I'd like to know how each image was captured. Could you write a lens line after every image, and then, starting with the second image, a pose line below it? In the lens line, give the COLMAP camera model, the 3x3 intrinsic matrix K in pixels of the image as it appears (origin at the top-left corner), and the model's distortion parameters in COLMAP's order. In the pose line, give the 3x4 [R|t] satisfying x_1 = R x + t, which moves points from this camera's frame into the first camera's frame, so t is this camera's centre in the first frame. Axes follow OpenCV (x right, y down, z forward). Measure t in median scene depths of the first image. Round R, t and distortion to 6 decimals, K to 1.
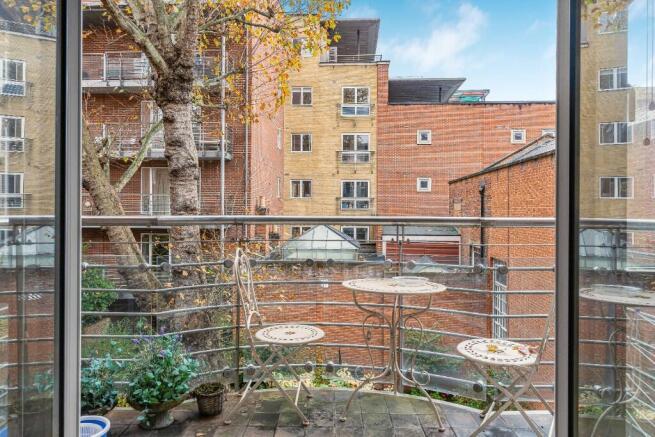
lens RADIAL K [[449.4, 0, 327.5], [0, 449.4, 218.5], [0, 0, 1]] dist [-0.000460, -0.000056]
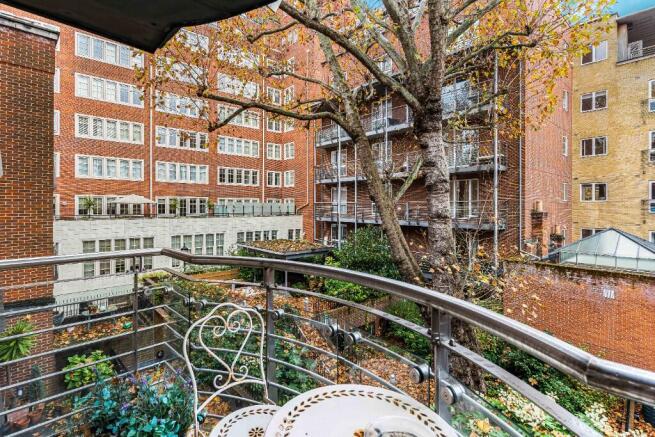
lens RADIAL K [[322.5, 0, 329.5], [0, 322.5, 208.4], [0, 0, 1]] dist [0.000372, 0.000373]
pose [[0.706096, -0.001124, -0.708115, 0.054462], [-0.013398, 0.999799, -0.014947, -0.015305], [0.707989, 0.020041, 0.705939, 0.098144]]
